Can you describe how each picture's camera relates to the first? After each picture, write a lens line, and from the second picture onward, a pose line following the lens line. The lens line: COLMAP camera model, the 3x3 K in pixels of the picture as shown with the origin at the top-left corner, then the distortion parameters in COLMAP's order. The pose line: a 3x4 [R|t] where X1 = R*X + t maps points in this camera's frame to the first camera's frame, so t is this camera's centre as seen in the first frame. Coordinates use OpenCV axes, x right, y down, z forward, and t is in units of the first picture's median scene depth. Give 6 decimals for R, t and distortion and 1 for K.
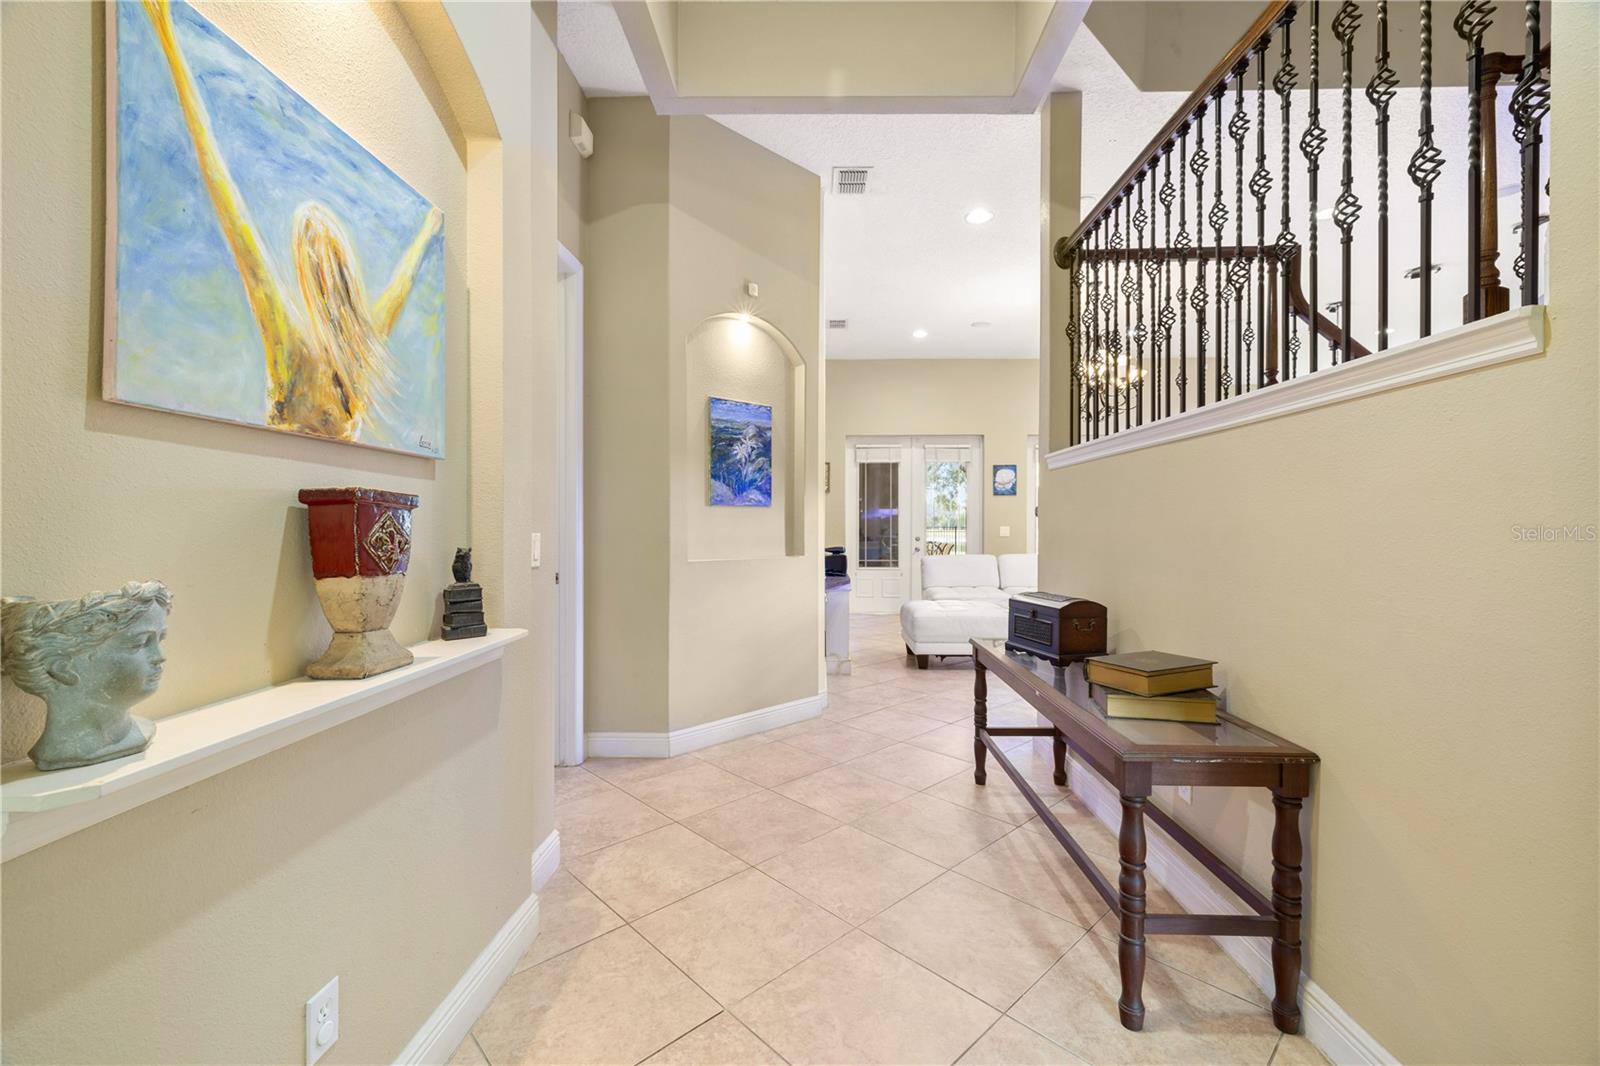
lens RADIAL K [[672.0, 0, 802.2], [0, 672.0, 516.6], [0, 0, 1]] dist [-0.000113, -0.000222]
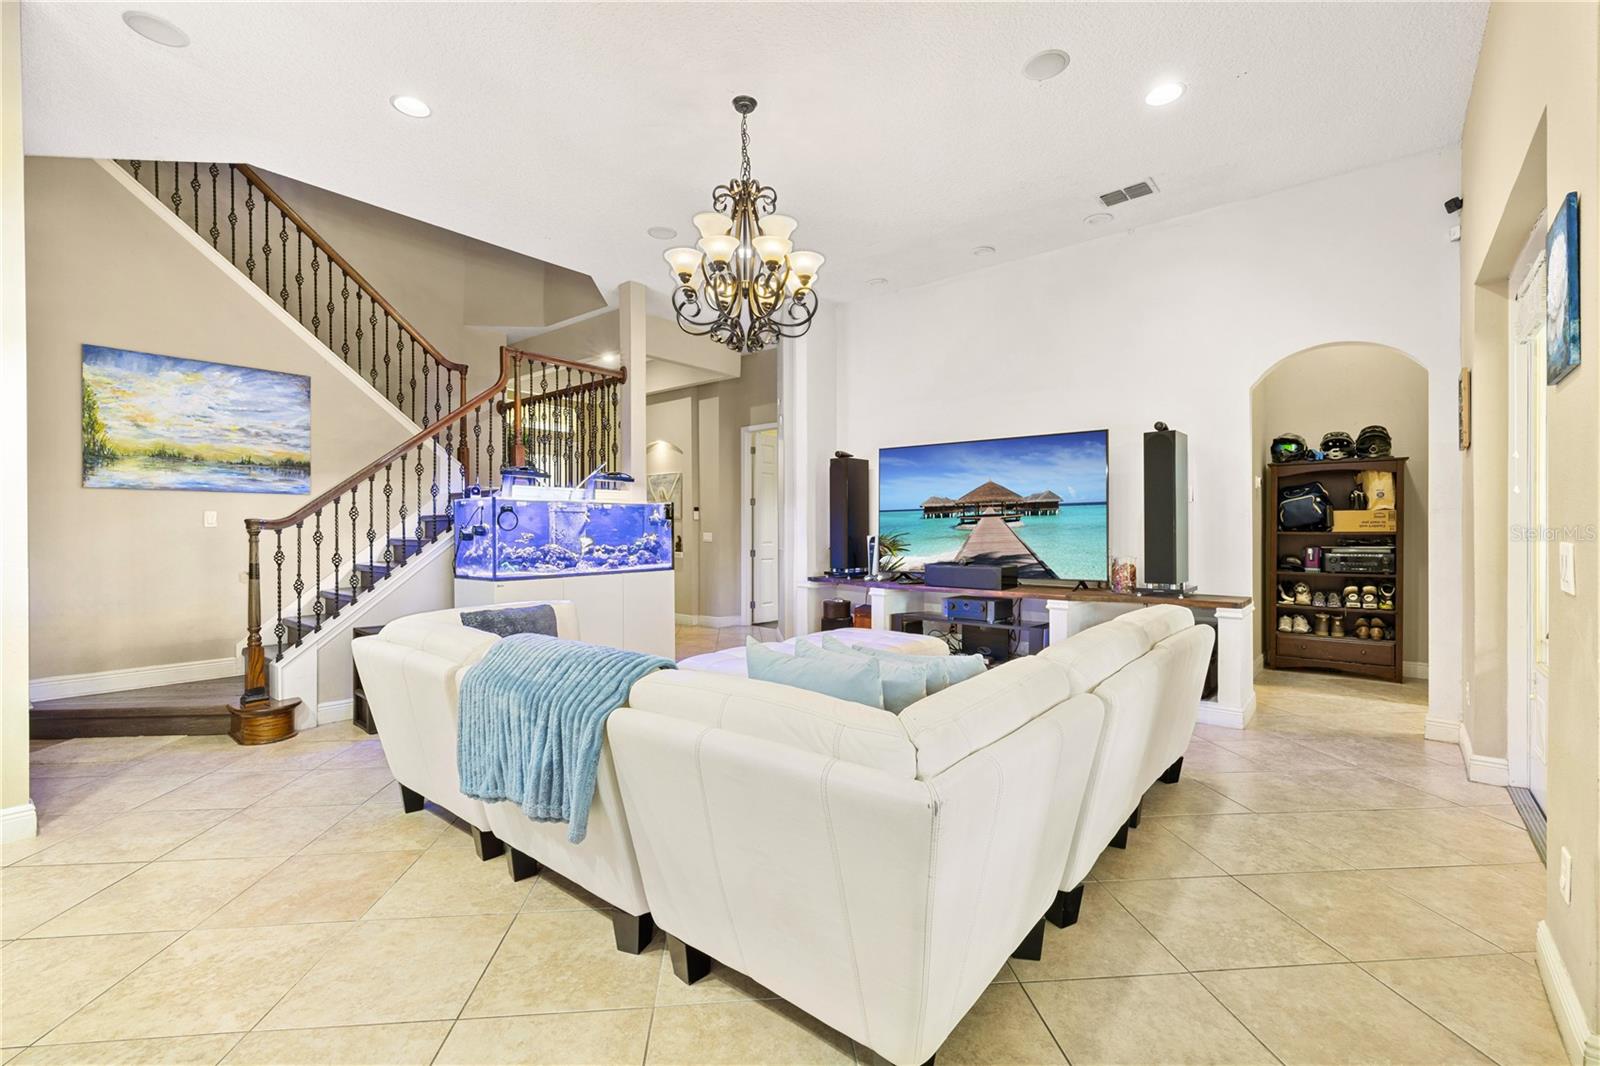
lens RADIAL K [[689.8, 0, 800.6], [0, 689.8, 527.5], [0, 0, 1]] dist [0.000957, -0.000247]
pose [[-0.619607, -0.004550, -0.784899, 3.157573], [0.008897, 0.999878, -0.012820, 0.063901], [0.784862, -0.014927, -0.619491, 5.104473]]
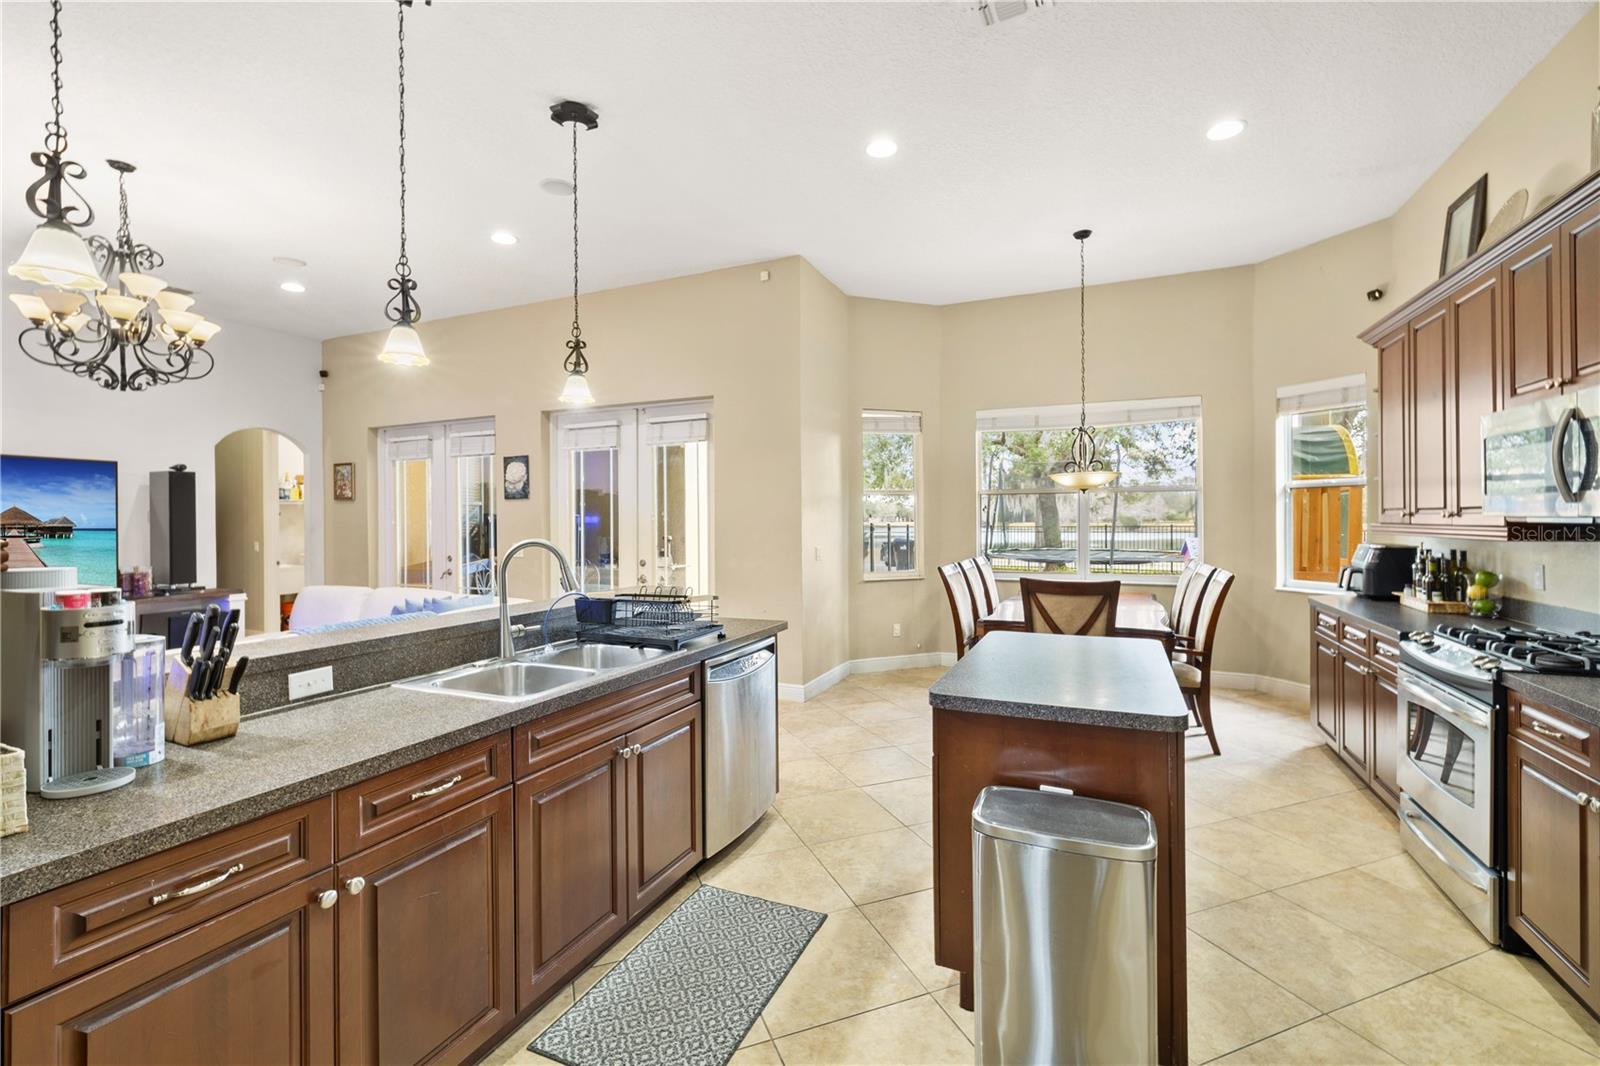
lens RADIAL K [[681.0, 0, 802.6], [0, 681.0, 520.9], [0, 0, 1]] dist [-0.000240, -0.000051]
pose [[0.925433, -0.010026, -0.378779, 4.562925], [0.014886, 0.999840, 0.009904, -0.059682], [0.378619, -0.014804, 0.925434, 2.412506]]
